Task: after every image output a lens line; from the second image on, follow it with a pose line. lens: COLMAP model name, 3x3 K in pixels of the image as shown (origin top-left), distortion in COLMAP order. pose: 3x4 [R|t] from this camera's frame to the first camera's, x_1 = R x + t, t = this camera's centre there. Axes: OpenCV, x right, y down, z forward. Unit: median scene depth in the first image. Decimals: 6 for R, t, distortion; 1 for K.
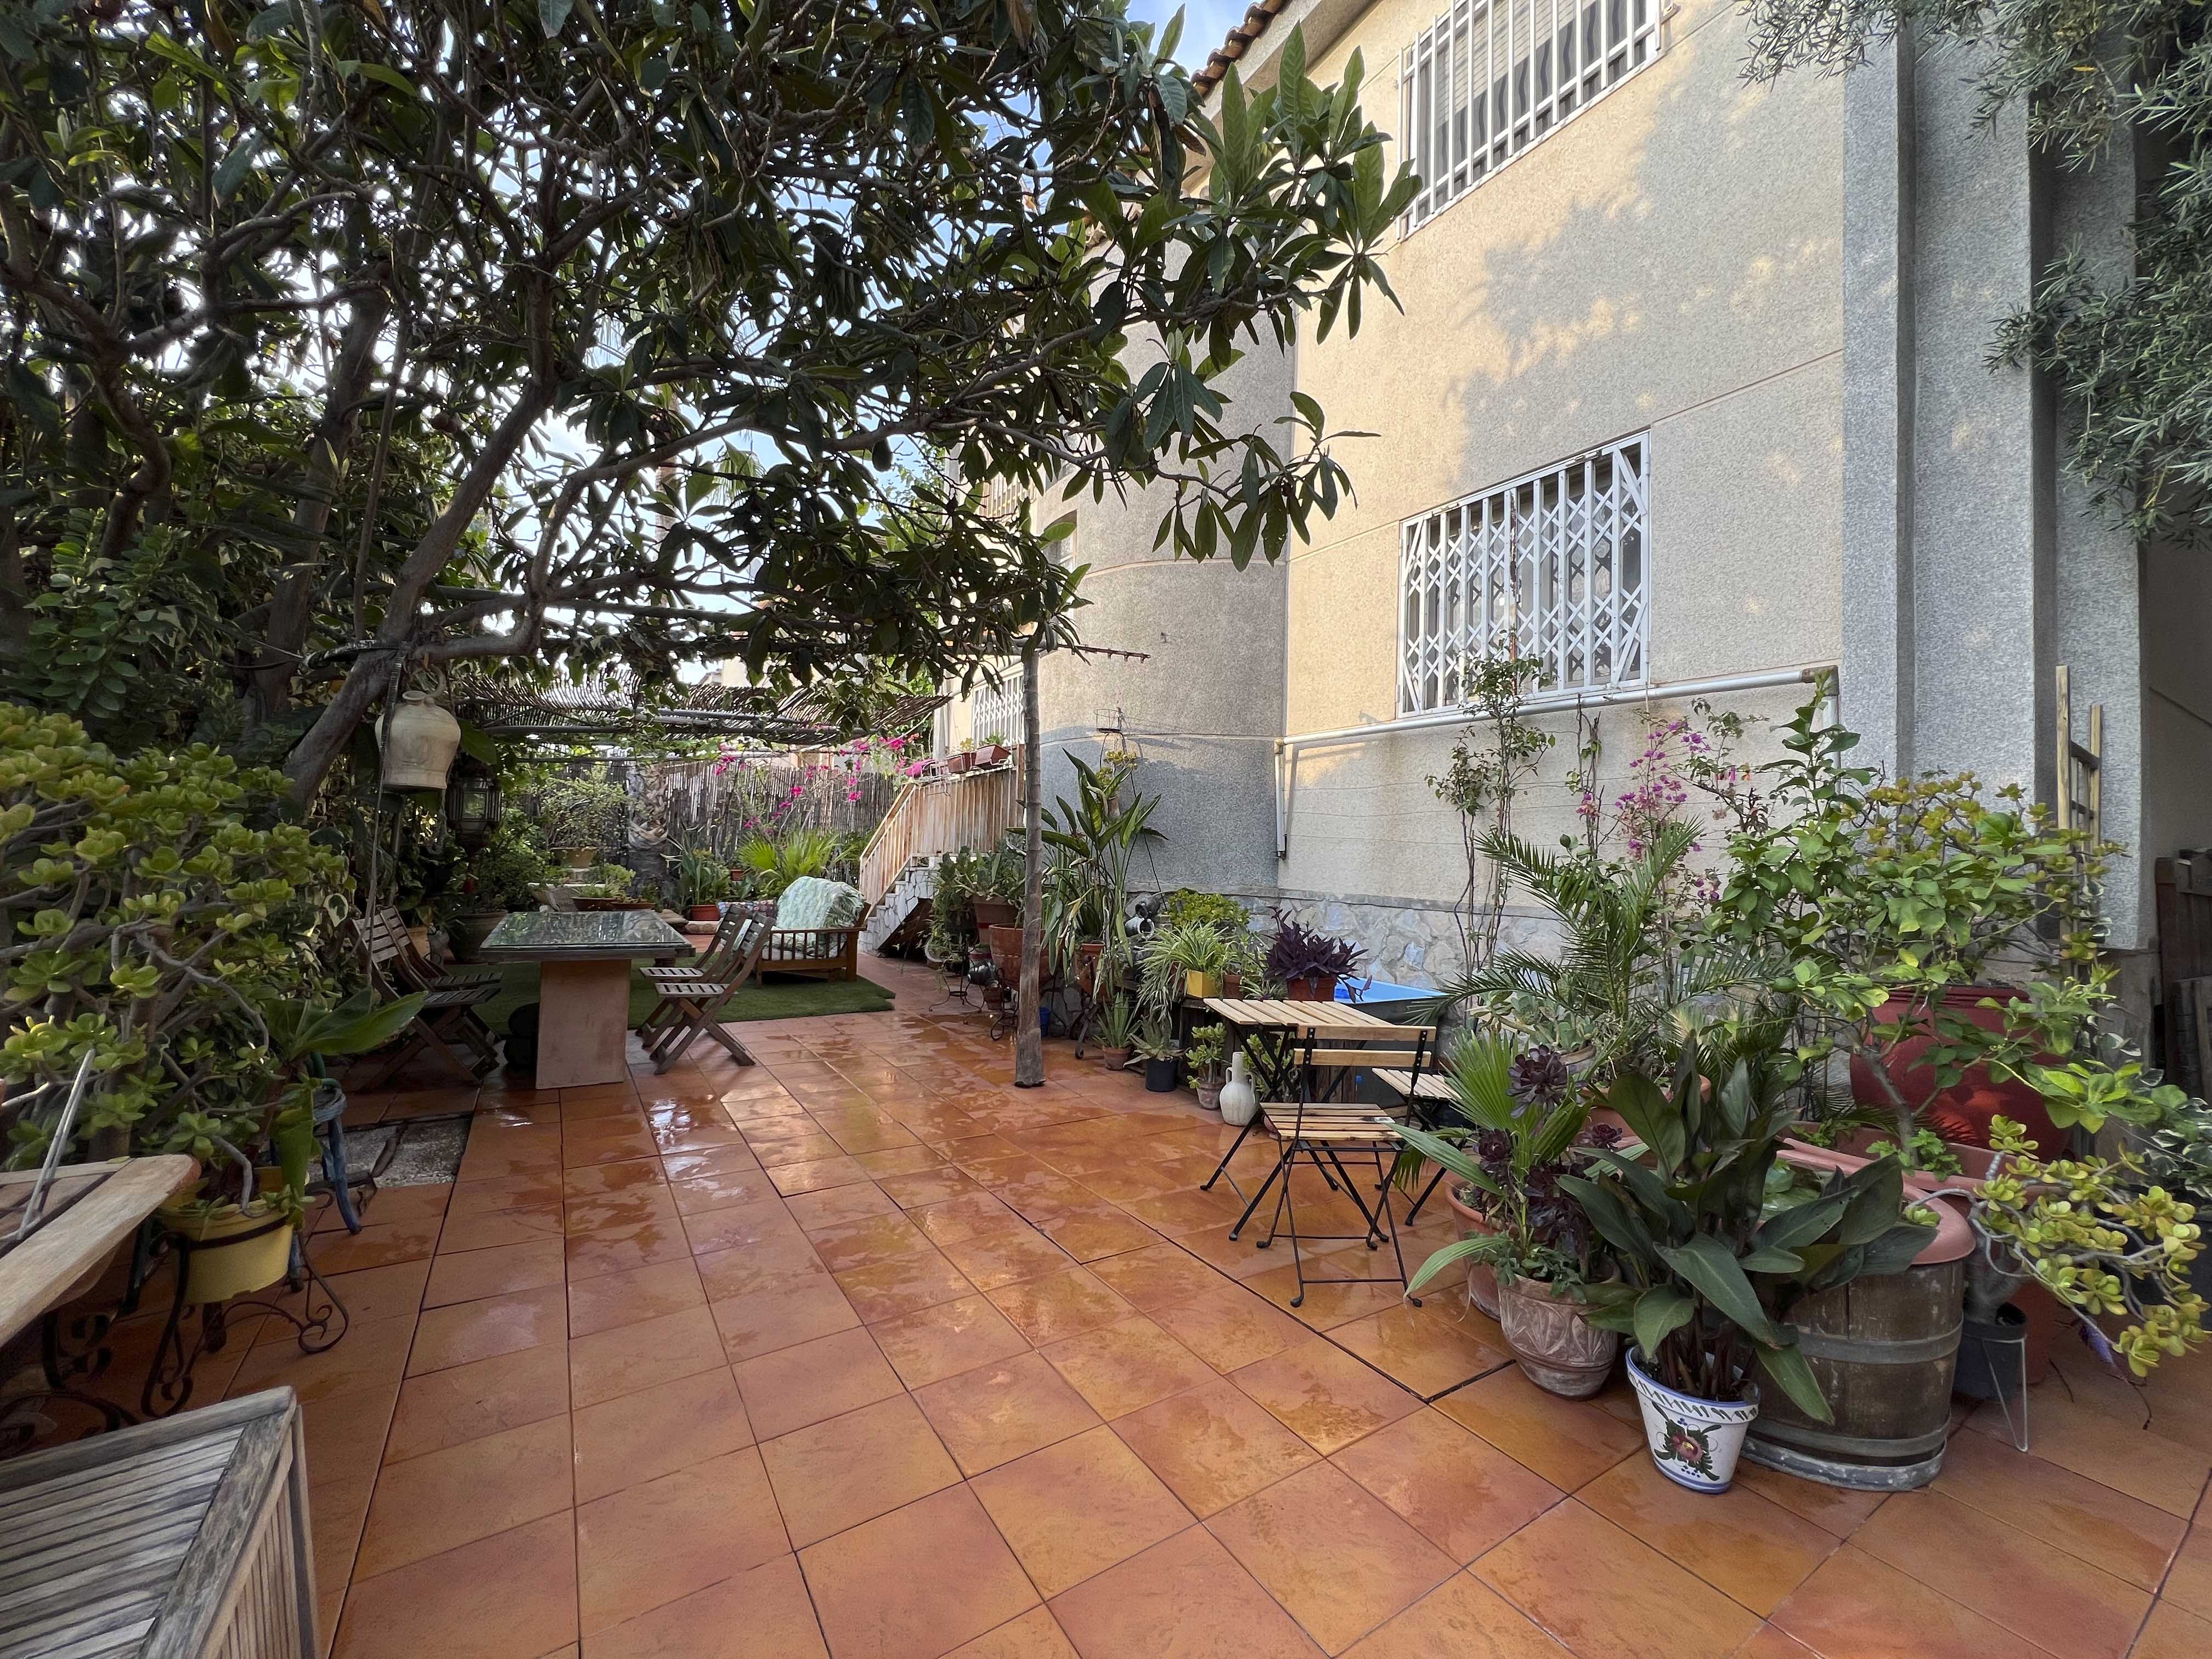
lens RADIAL K [[883.0, 0, 1103.6], [0, 883.0, 825.7], [0, 0, 1]] dist [-0.001302, -0.000378]
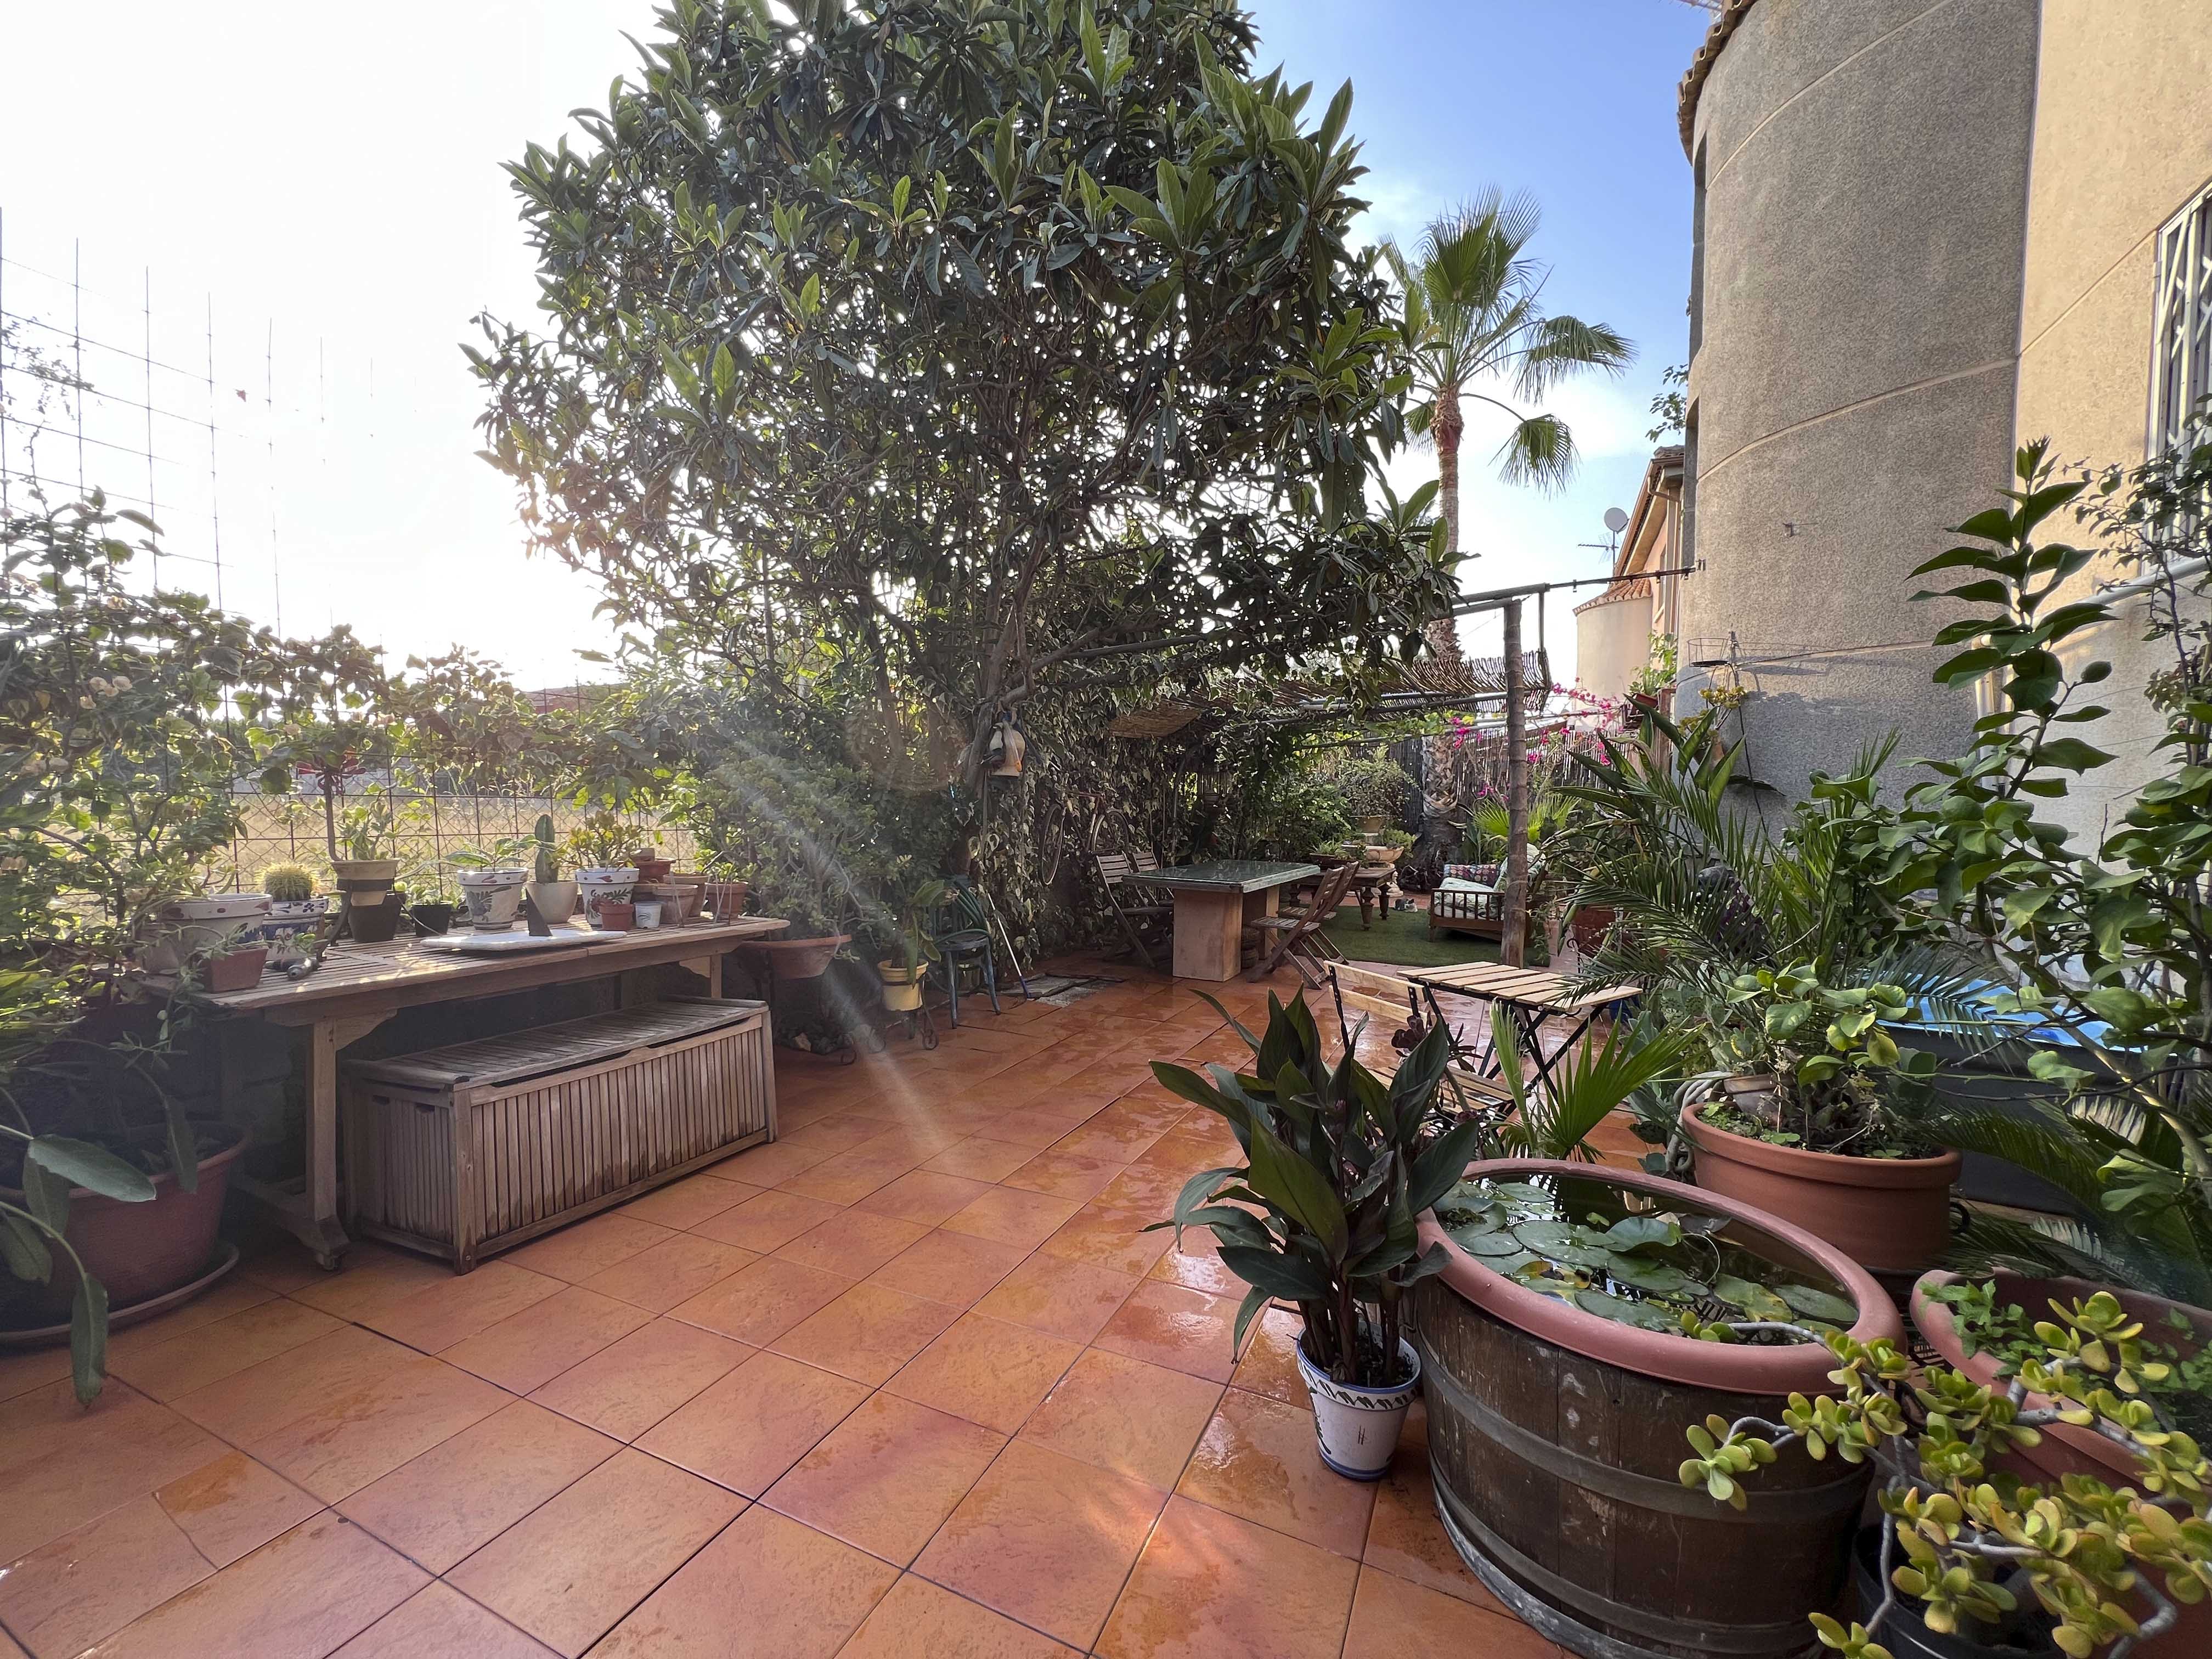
lens RADIAL K [[883.0, 0, 1099.3], [0, 883.0, 822.7], [0, 0, 1]] dist [-0.001302, -0.000378]
pose [[0.531602, 0.001034, -0.846994, 0.605685], [0.022307, 0.999635, 0.015221, 0.020900], [0.846701, -0.026985, 0.531385, 0.136146]]
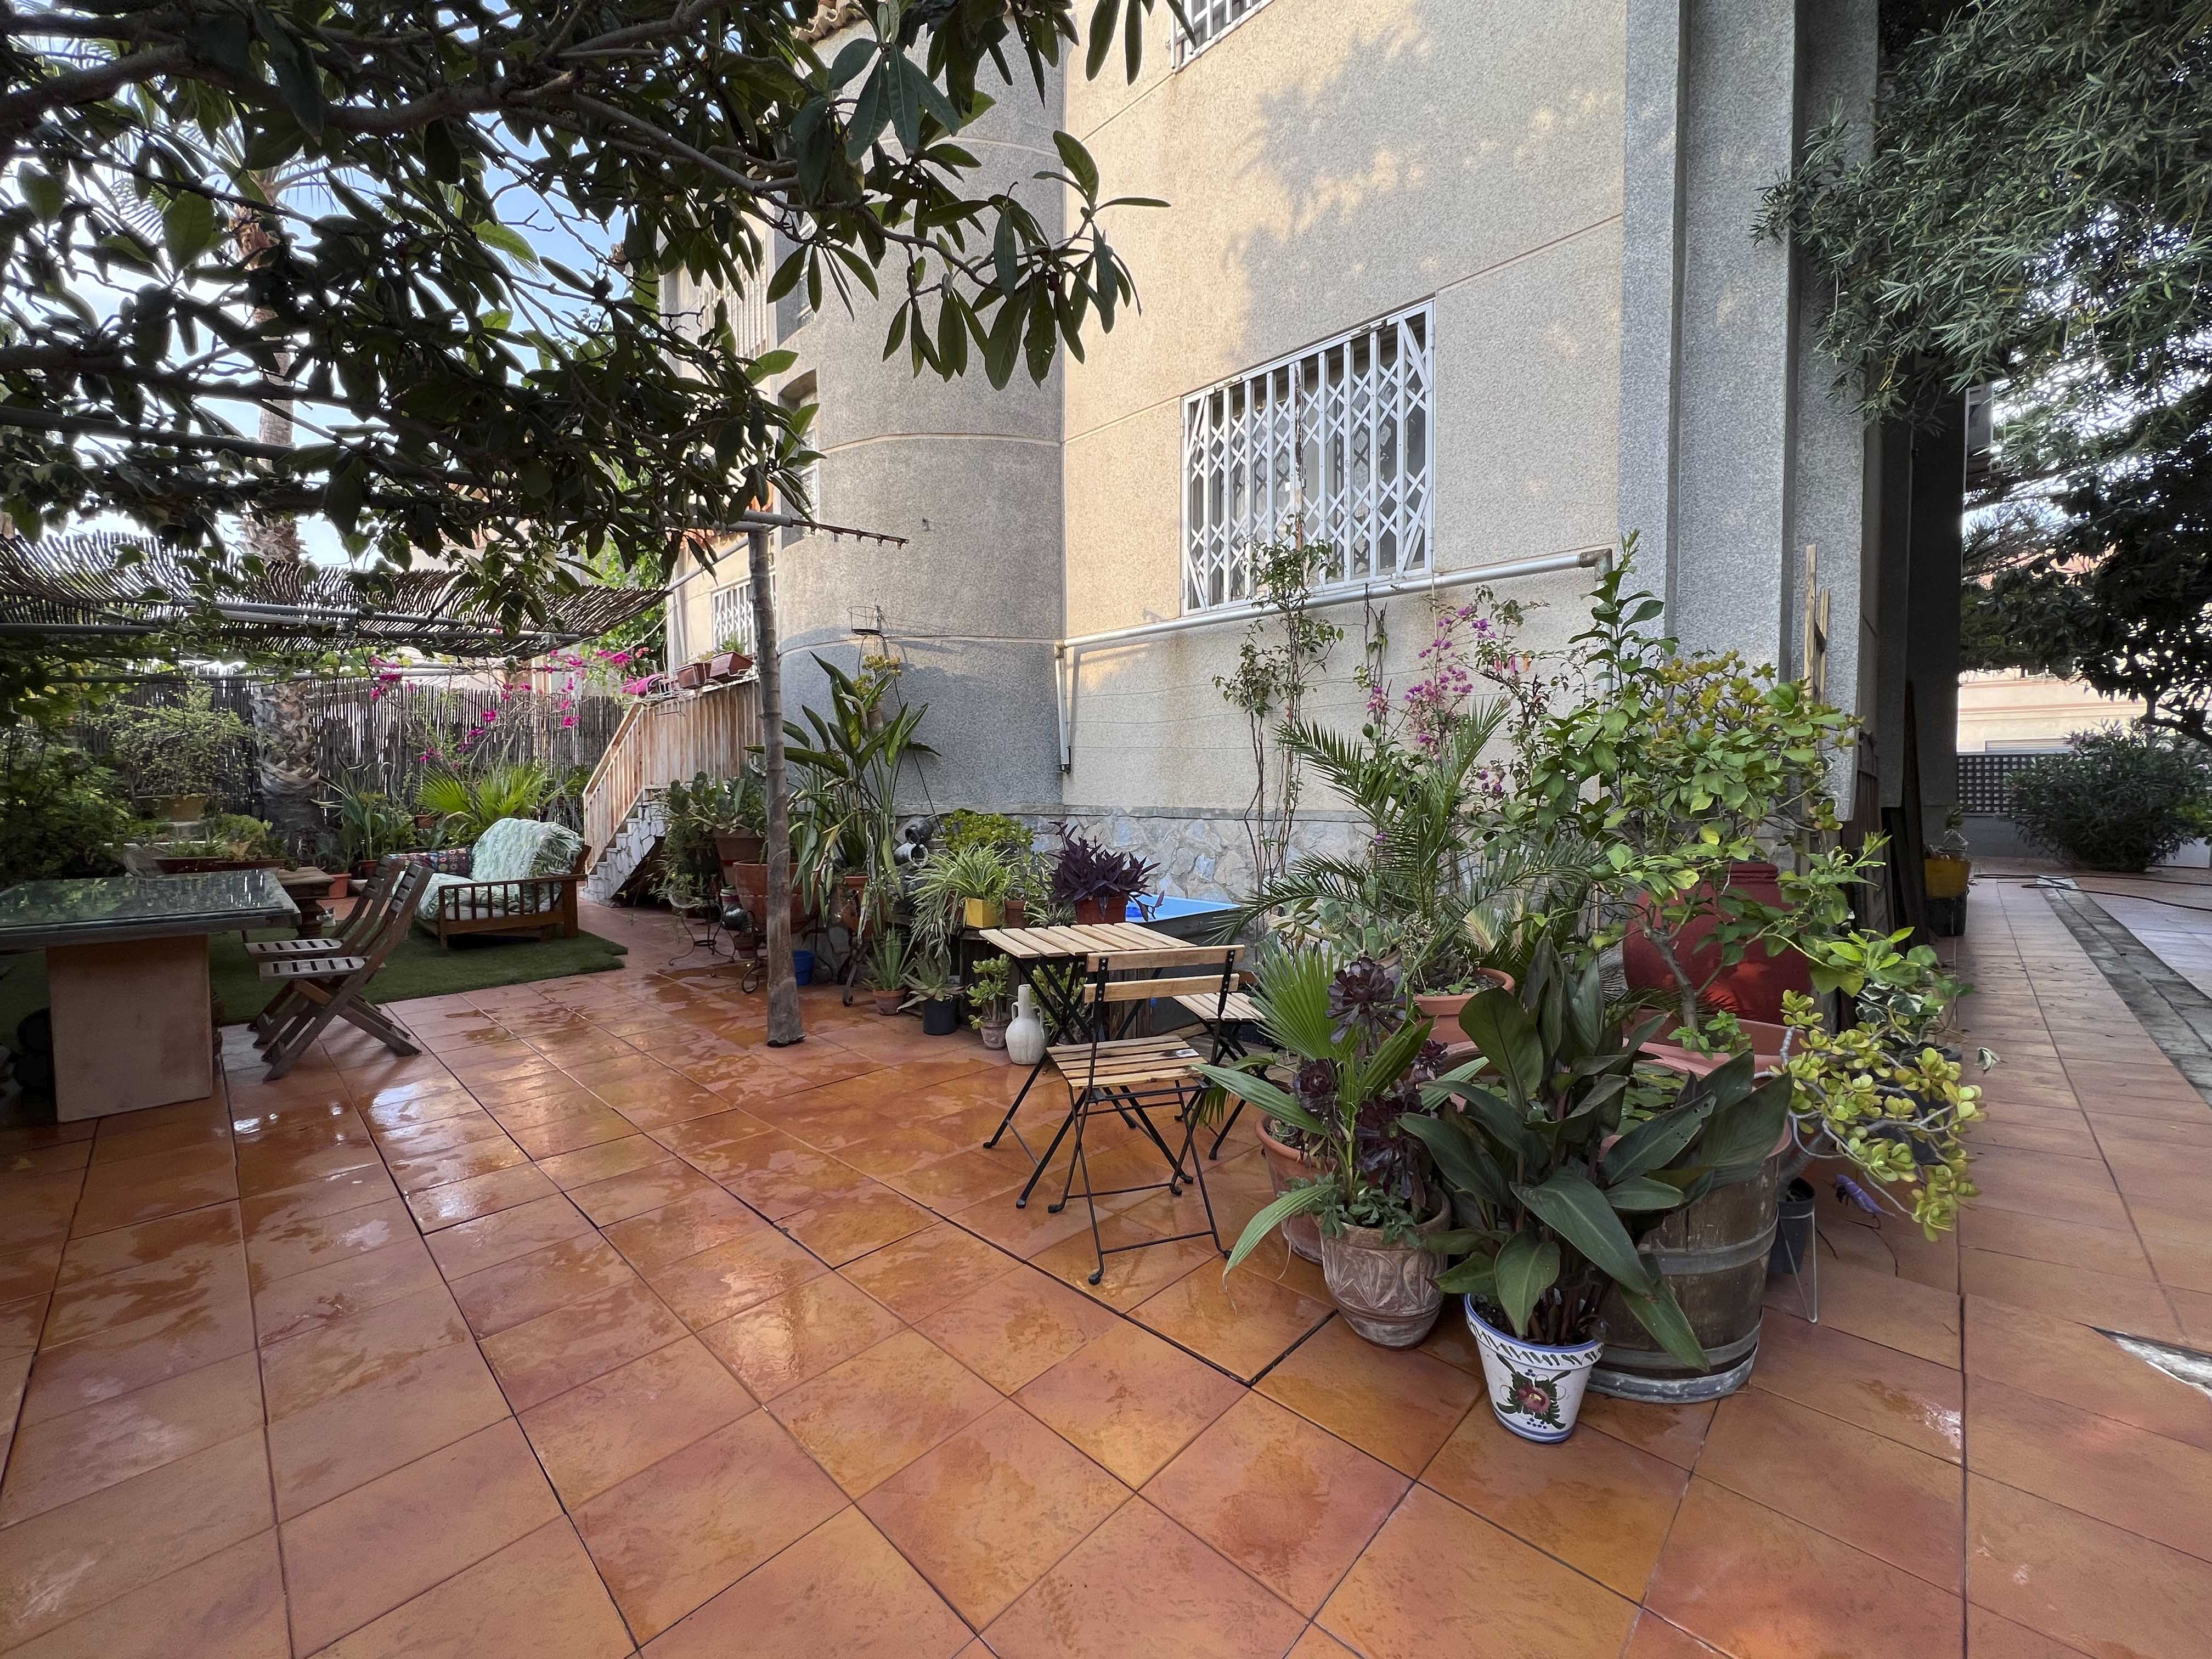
lens RADIAL K [[883.0, 0, 1107.1], [0, 883.0, 829.0], [0, 0, 1]] dist [-0.001302, -0.000378]
pose [[0.970081, -0.048246, 0.237939, 0.030495], [0.027768, 0.995673, 0.088677, 0.022693], [-0.241188, -0.079417, 0.967224, 0.133329]]
